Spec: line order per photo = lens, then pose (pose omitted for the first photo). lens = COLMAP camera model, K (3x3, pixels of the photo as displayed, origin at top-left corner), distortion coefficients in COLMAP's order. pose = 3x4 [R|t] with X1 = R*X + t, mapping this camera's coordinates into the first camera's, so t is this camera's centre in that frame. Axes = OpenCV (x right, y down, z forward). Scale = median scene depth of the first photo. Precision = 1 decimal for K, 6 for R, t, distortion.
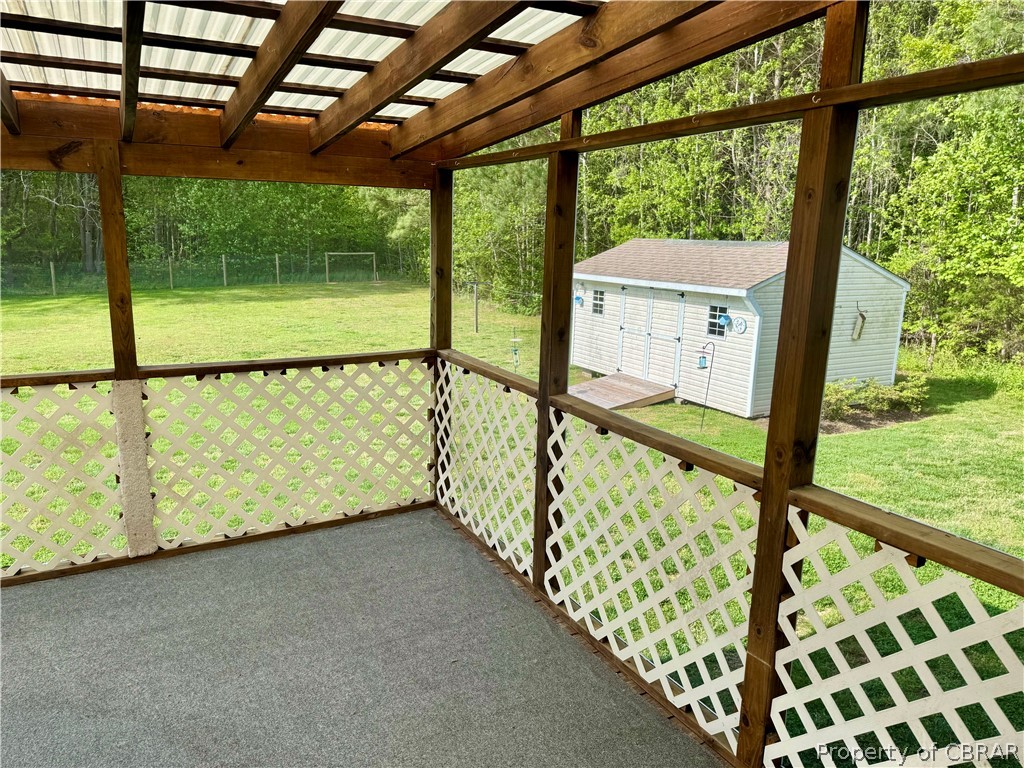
lens RADIAL K [[730.8, 0, 511.3], [0, 730.8, 389.0], [0, 0, 1]] dist [0.118330, -0.145420]
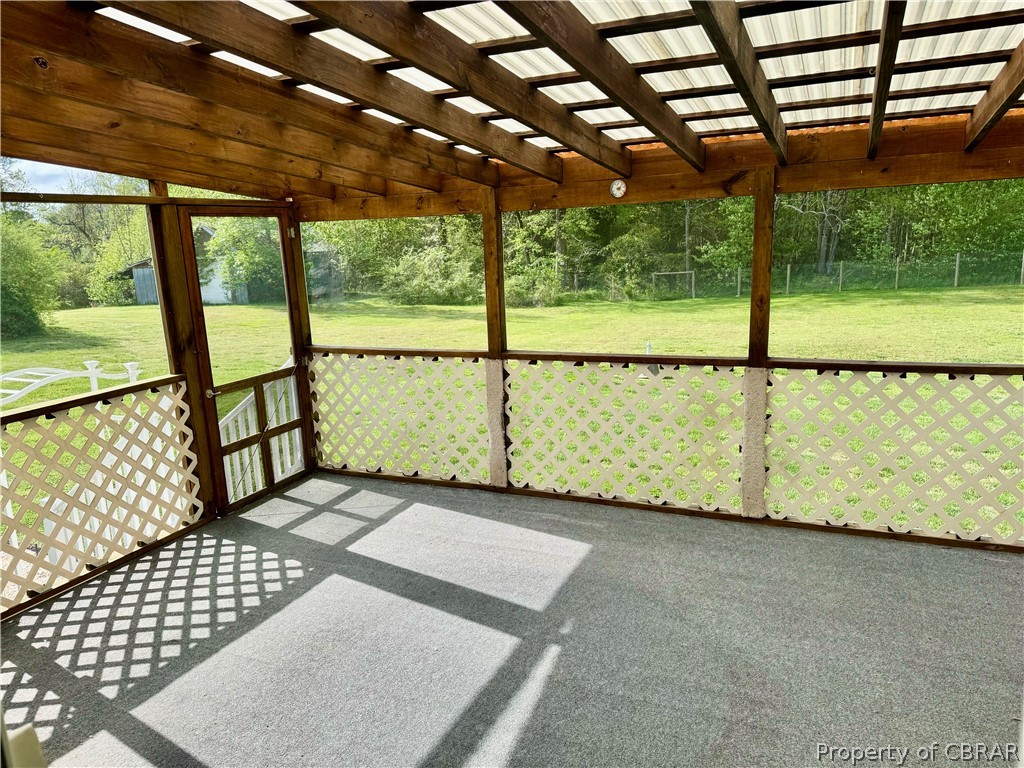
lens RADIAL K [[730.8, 0, 511.3], [0, 730.8, 389.0], [0, 0, 1]] dist [0.118330, -0.145420]
pose [[0.613443, 0.120331, -0.780518, 0.156549], [-0.120203, 0.991035, 0.058313, -0.000048], [0.780538, 0.058049, 0.622407, -0.033528]]
